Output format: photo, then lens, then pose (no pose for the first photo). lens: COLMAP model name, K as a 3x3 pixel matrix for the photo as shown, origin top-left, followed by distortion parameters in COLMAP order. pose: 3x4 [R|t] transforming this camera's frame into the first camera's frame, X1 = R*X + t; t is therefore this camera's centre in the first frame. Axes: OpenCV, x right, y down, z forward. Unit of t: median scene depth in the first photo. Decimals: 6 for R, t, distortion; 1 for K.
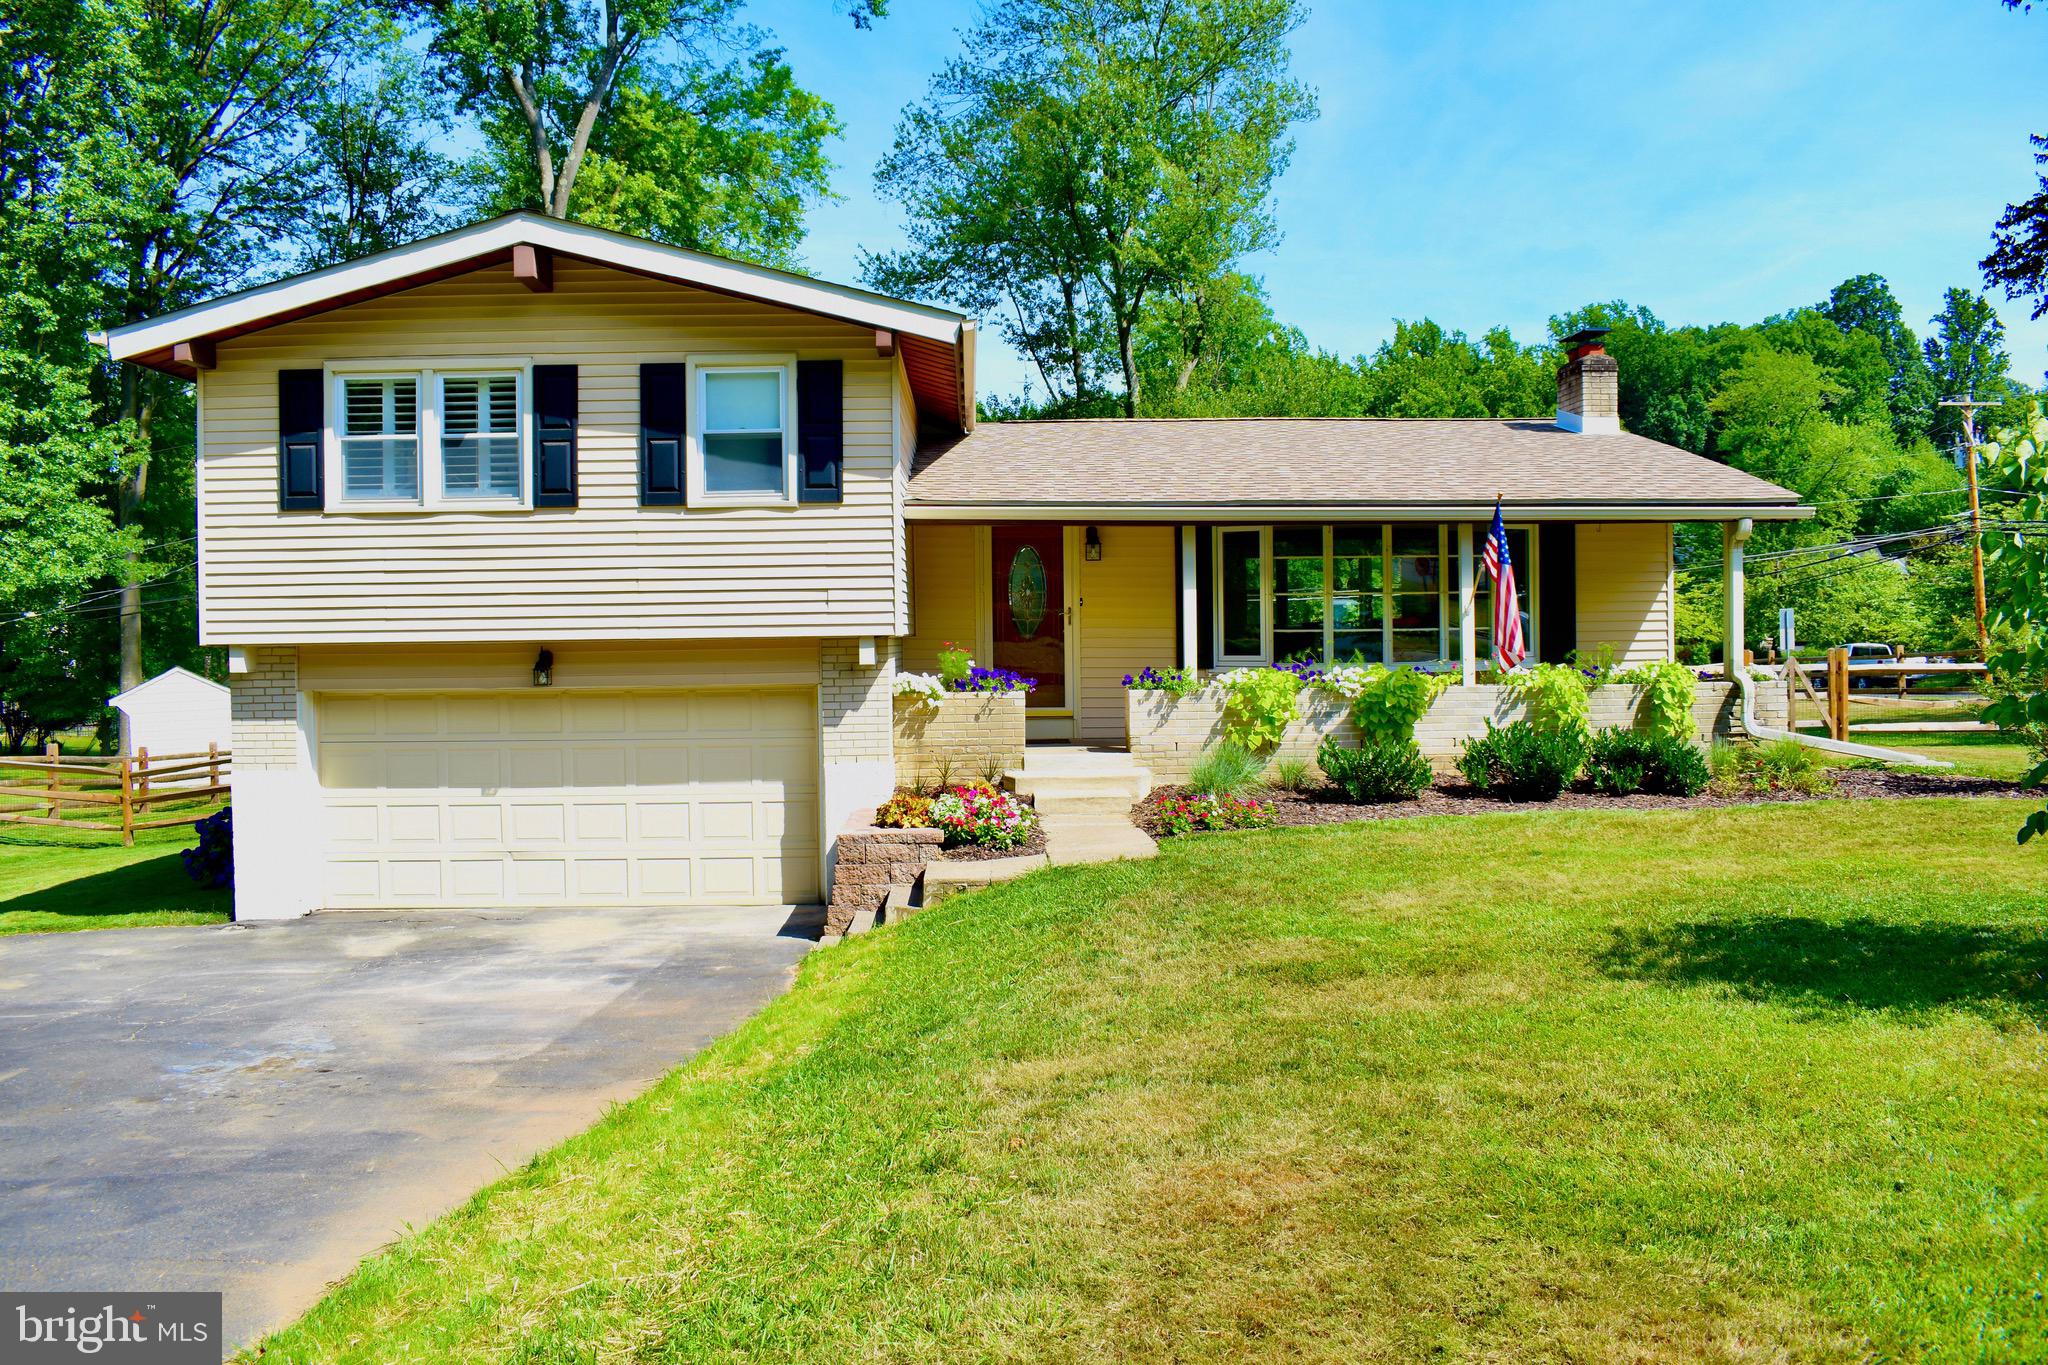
lens RADIAL K [[1592.0, 0, 1024.0], [0, 1592.0, 682.5], [0, 0, 1]] dist [-0.084307, 0.006595]
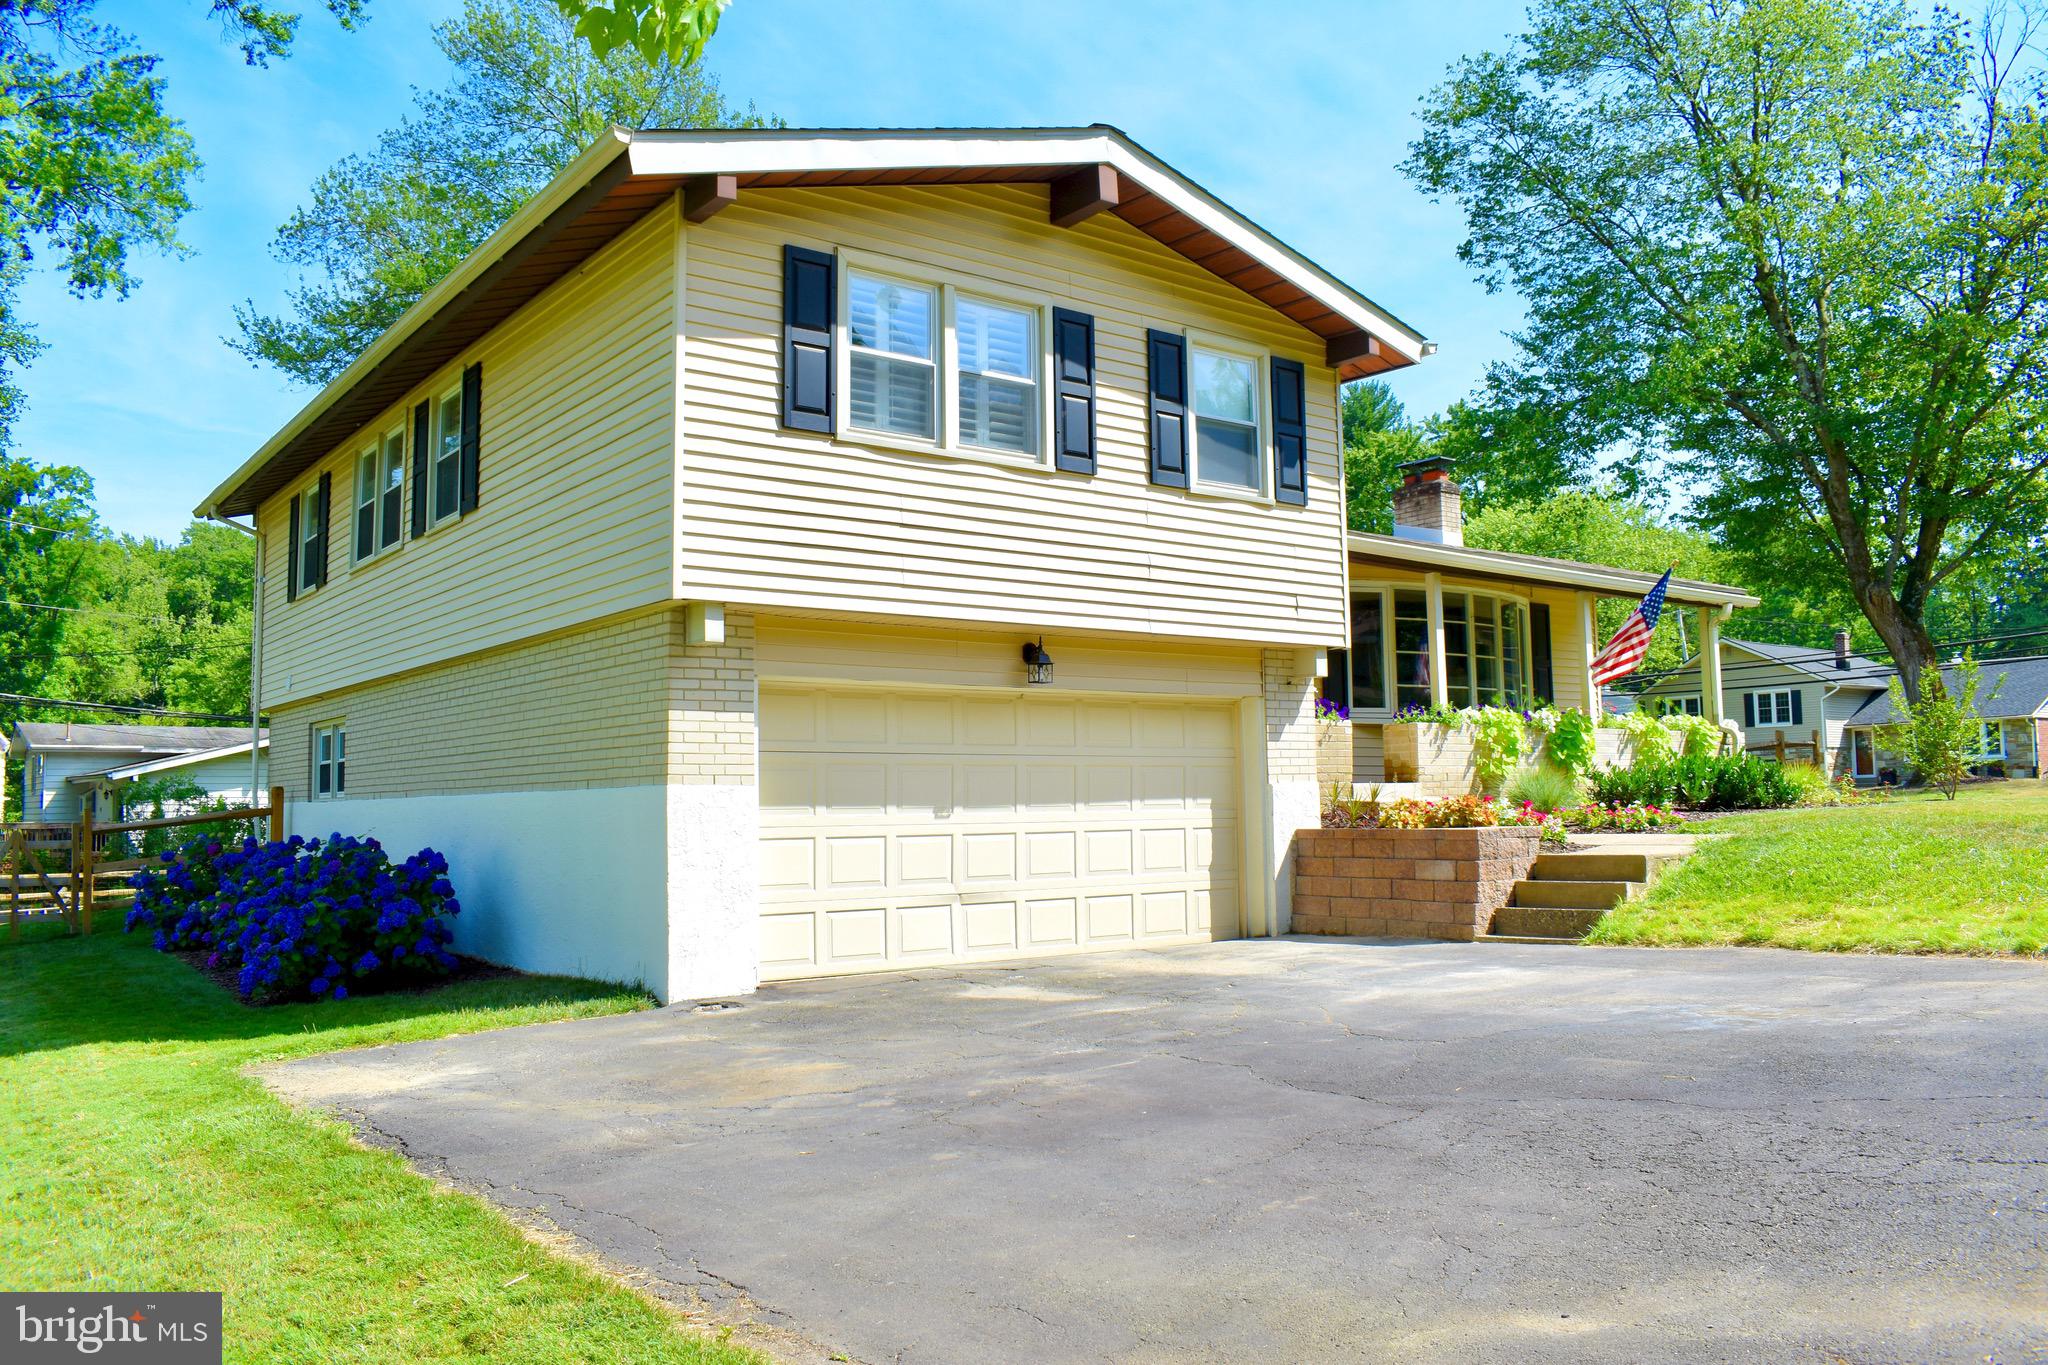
lens RADIAL K [[1592.0, 0, 1024.0], [0, 1592.0, 682.5], [0, 0, 1]] dist [-0.084307, 0.006595]
pose [[0.804742, 0.046176, 0.591826, -0.819445], [0.026109, 0.993252, -0.113000, 0.097477], [-0.593050, 0.106388, 0.798106, 0.342817]]
